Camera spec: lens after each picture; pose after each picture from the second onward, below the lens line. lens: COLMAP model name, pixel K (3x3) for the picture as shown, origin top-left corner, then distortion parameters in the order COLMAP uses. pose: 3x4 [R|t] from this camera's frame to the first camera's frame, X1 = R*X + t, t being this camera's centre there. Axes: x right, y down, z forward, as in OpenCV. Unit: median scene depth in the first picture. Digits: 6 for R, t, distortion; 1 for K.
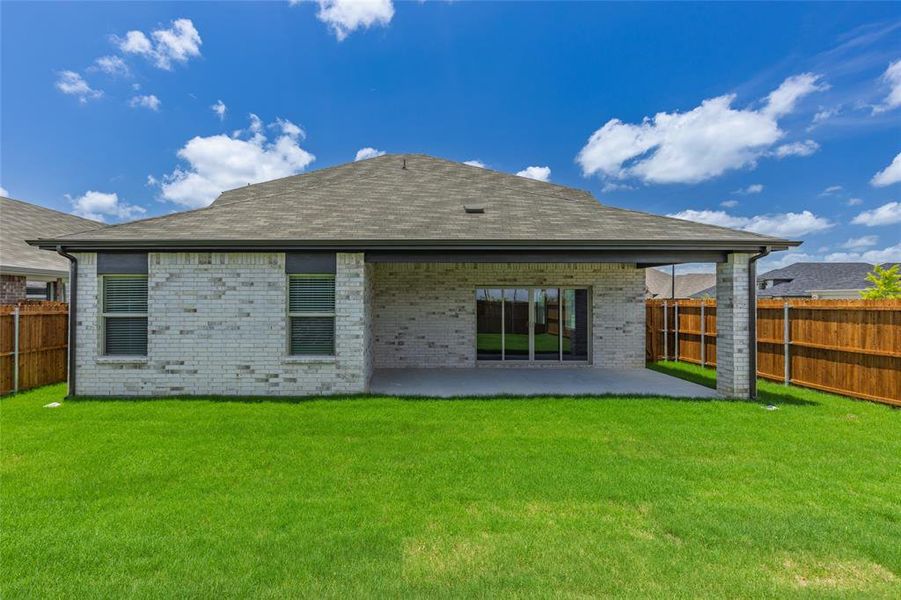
lens RADIAL K [[444.7, 0, 448.9], [0, 444.7, 294.5], [0, 0, 1]] dist [0.000543, -0.002077]
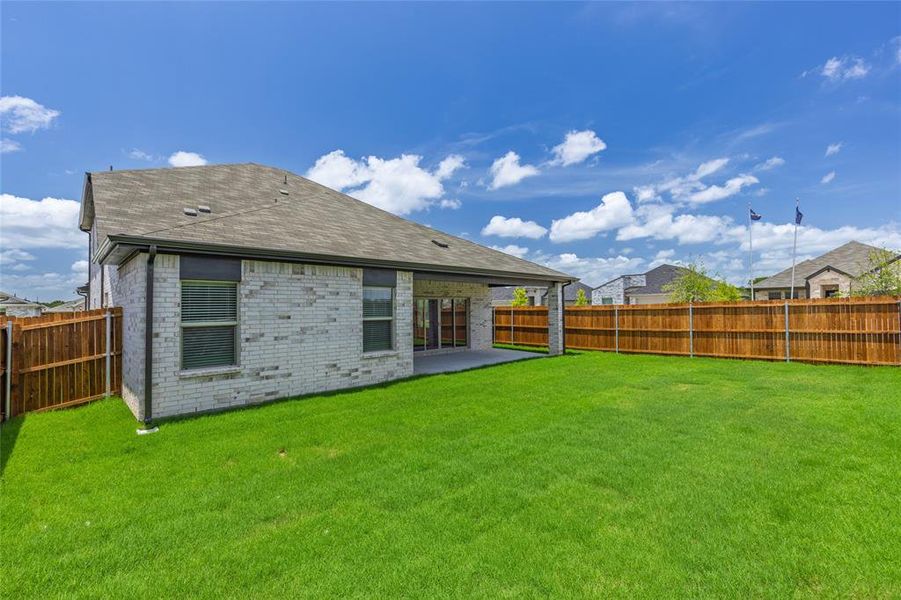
lens RADIAL K [[444.7, 0, 451.6], [0, 444.7, 303.5], [0, 0, 1]] dist [0.000543, -0.002077]
pose [[0.683064, 0.001254, 0.730358, -1.072956], [-0.002727, 0.999996, 0.000833, 0.000986], [-0.730354, -0.002561, 0.683064, -0.011615]]
